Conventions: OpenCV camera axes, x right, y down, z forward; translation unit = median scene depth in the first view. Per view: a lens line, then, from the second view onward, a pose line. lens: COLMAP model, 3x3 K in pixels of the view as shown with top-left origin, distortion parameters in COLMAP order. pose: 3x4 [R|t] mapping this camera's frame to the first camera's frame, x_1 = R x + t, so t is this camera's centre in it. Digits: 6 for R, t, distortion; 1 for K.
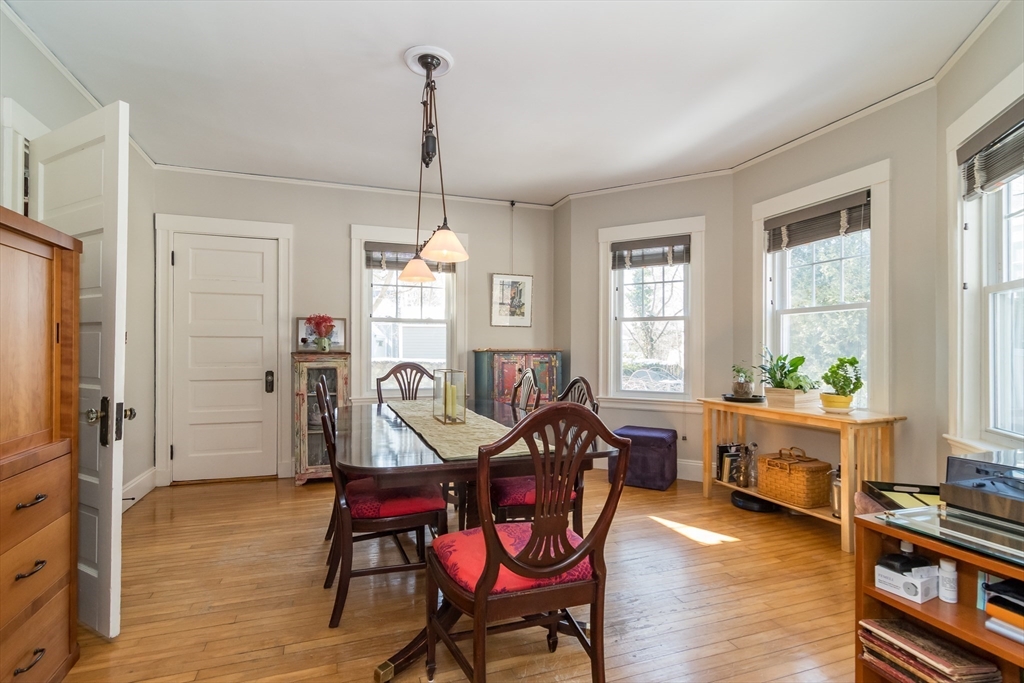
lens RADIAL K [[469.0, 0, 509.2], [0, 469.0, 349.1], [0, 0, 1]] dist [-0.000822, -0.000134]
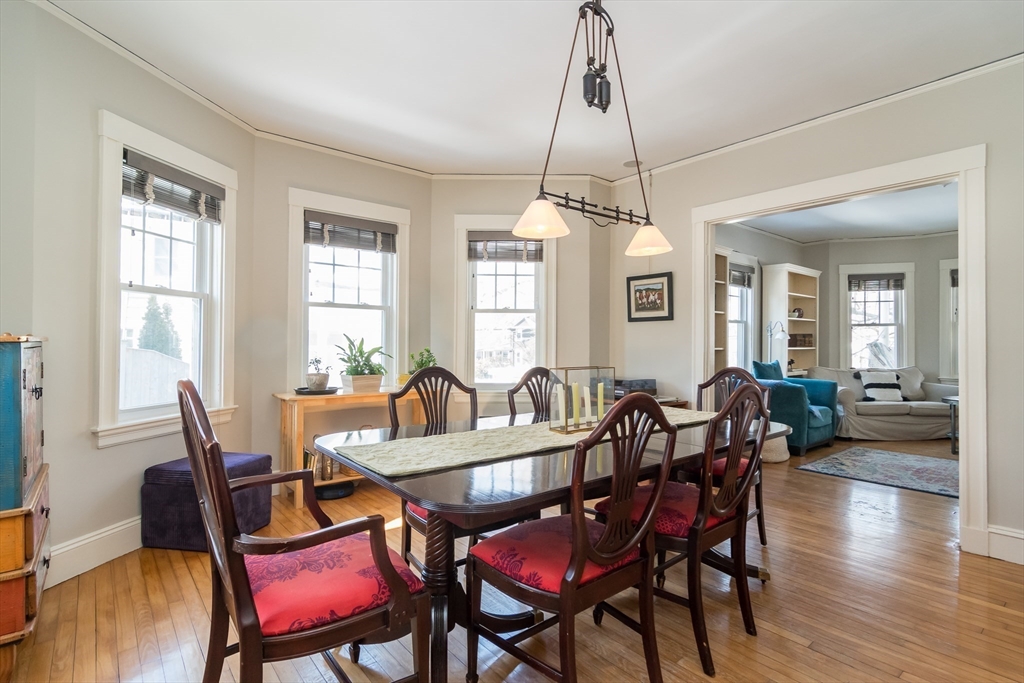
lens RADIAL K [[511.9, 0, 512.0], [0, 511.9, 341.5], [0, 0, 1]] dist [-0.001458, 0.000872]
pose [[-0.315489, -0.002971, 0.948924, -0.729069], [-0.008877, 0.999961, 0.000179, -0.000682], [-0.948888, -0.008367, -0.315503, 1.084907]]
